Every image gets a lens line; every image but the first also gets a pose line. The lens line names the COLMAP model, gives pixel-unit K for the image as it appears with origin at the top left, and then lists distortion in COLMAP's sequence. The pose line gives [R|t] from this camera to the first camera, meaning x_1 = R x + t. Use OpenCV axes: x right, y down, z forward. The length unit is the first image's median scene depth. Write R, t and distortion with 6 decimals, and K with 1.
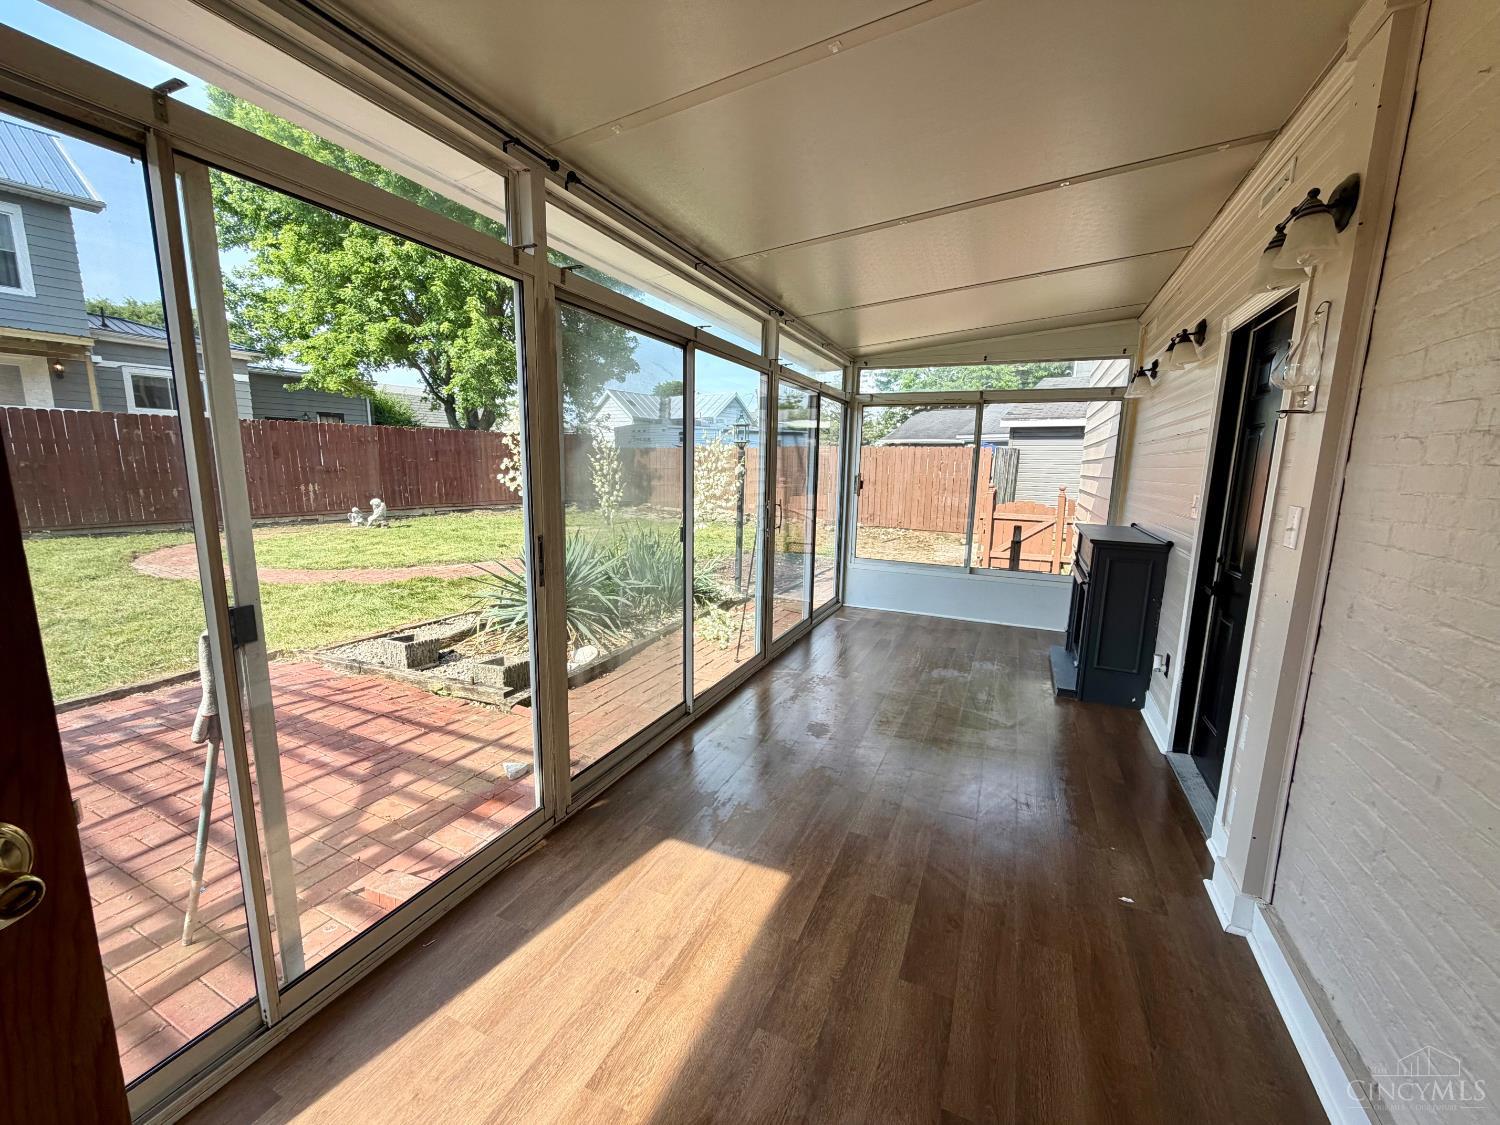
lens RADIAL K [[594.4, 0, 746.5], [0, 594.4, 556.5], [0, 0, 1]] dist [-0.000430, -0.000428]
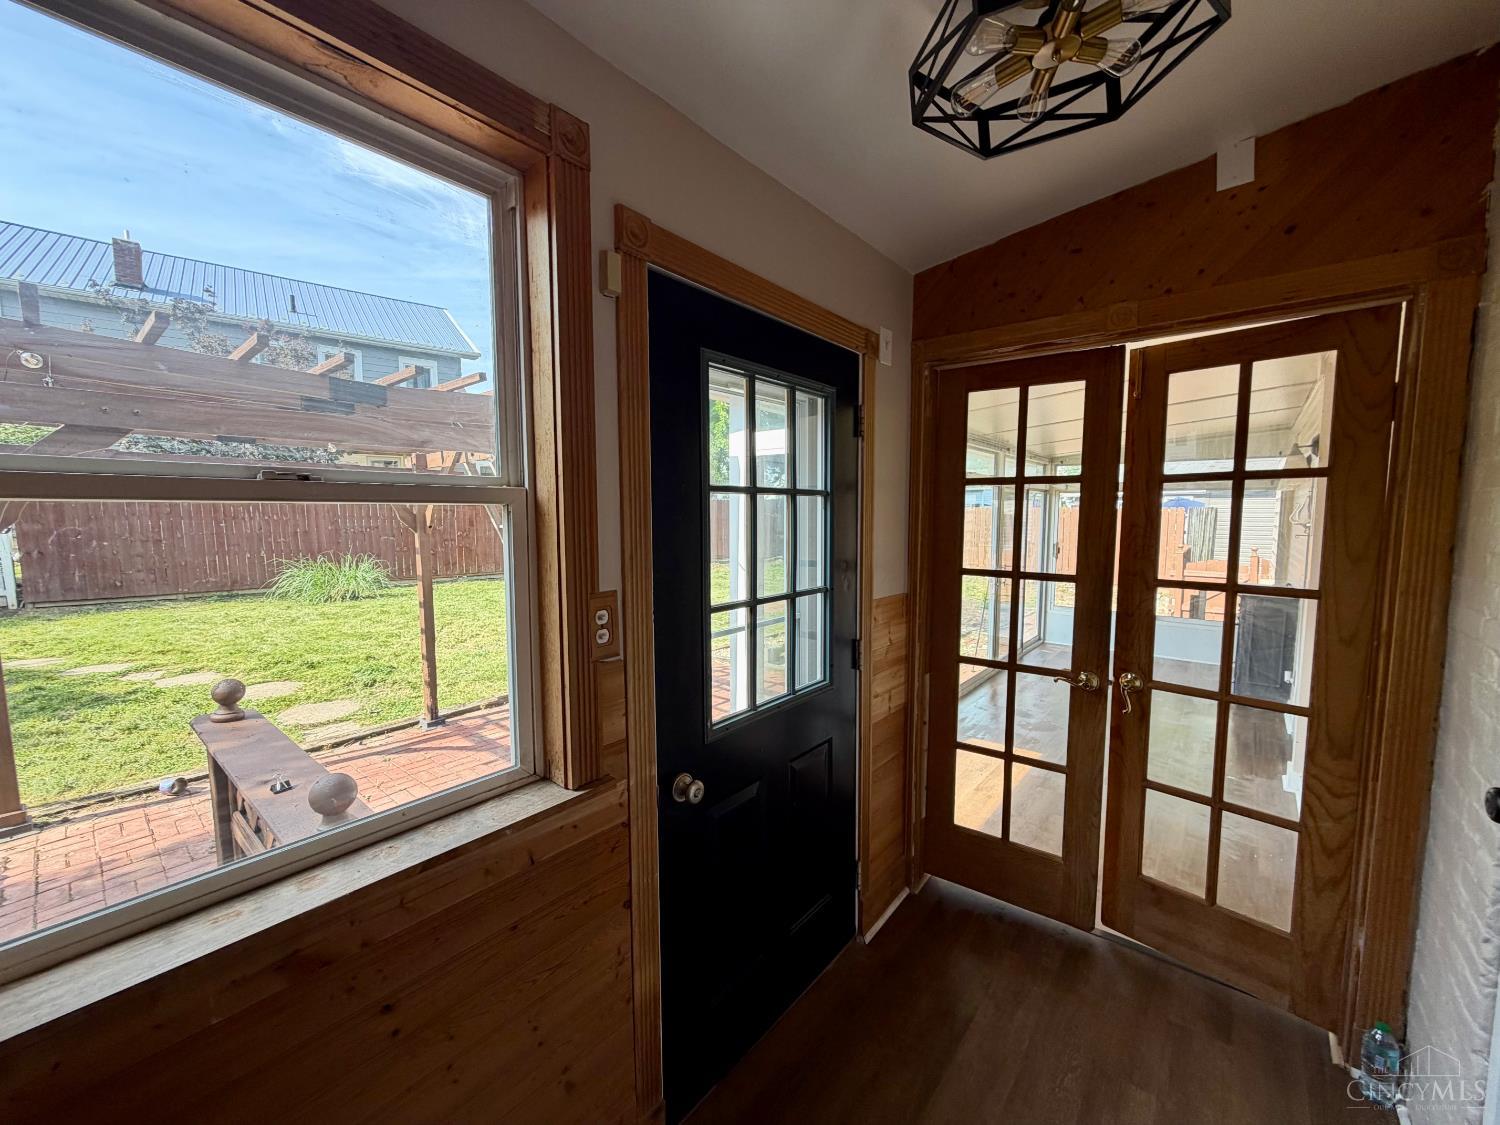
lens RADIAL K [[594.4, 0, 744.0], [0, 594.4, 561.7], [0, 0, 1]] dist [-0.000430, -0.000428]
pose [[0.964031, 0.004648, -0.265750, -0.173454], [-0.024507, 0.997142, -0.071464, 0.021243], [0.264658, 0.075406, 0.961390, -0.602658]]
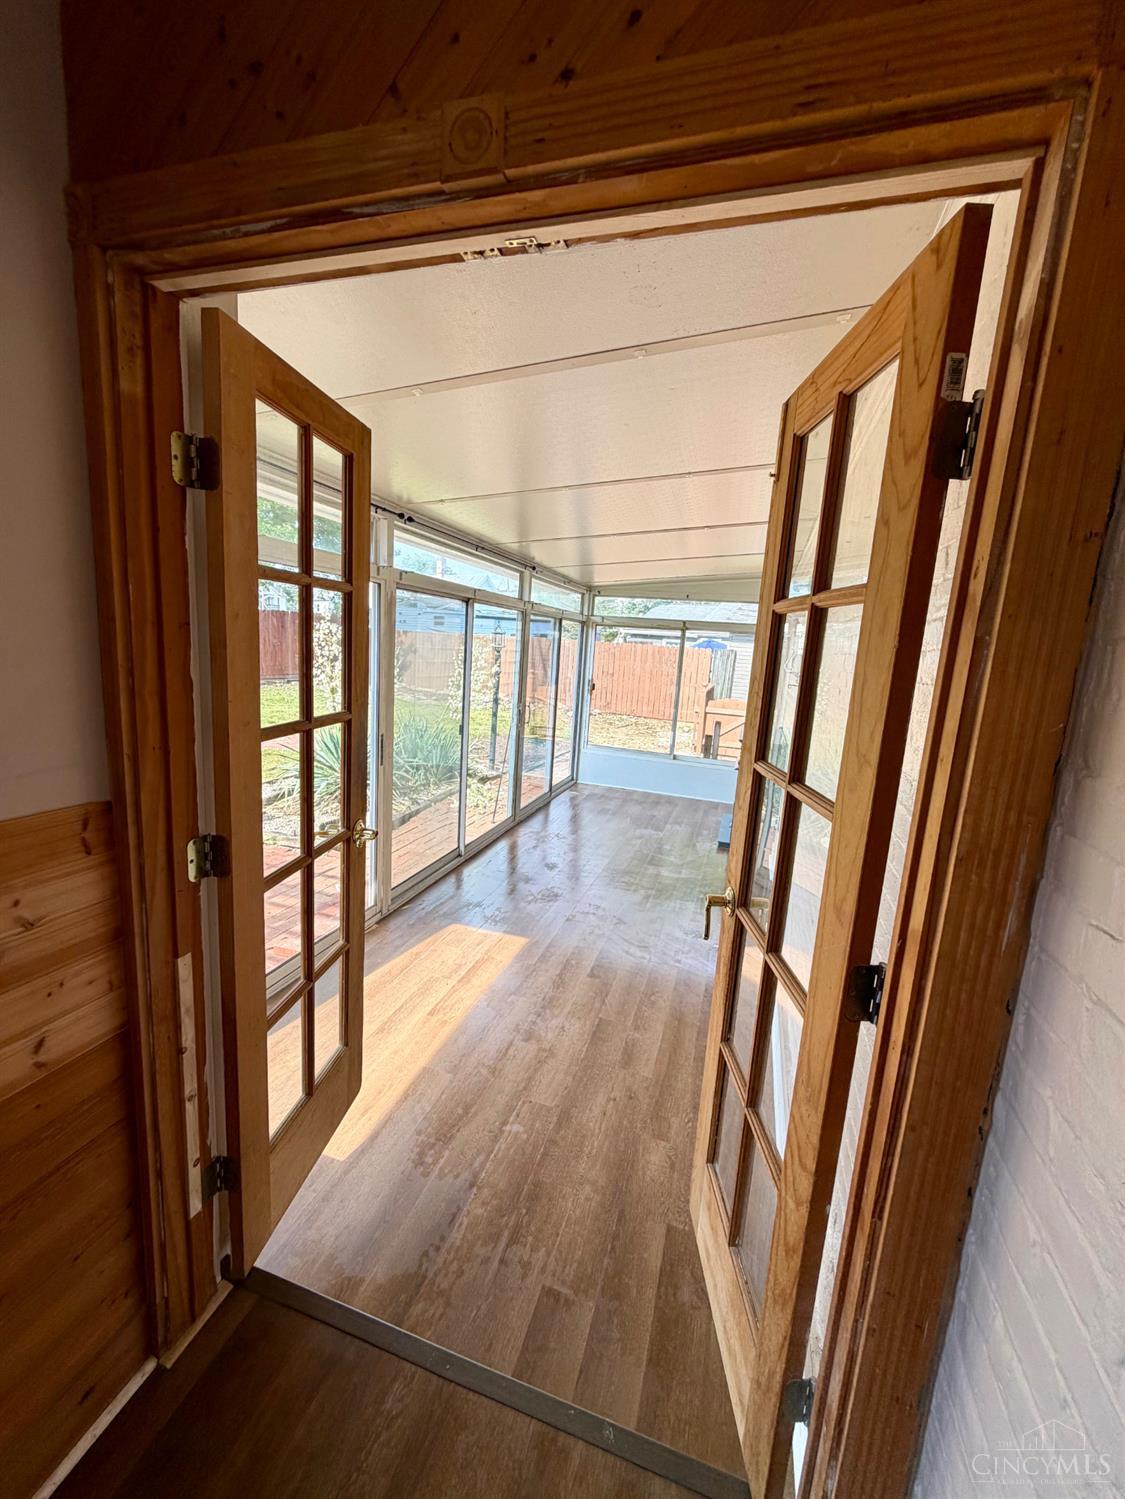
lens RADIAL K [[594.0, 0, 560.1], [0, 594.0, 743.2], [0, 0, 1]] dist [-0.000430, -0.000428]
pose [[0.993049, 0.025807, 0.114839, -0.023707], [-0.027607, 0.999519, 0.014118, -0.022453], [-0.114420, -0.017190, 0.993284, -0.319404]]
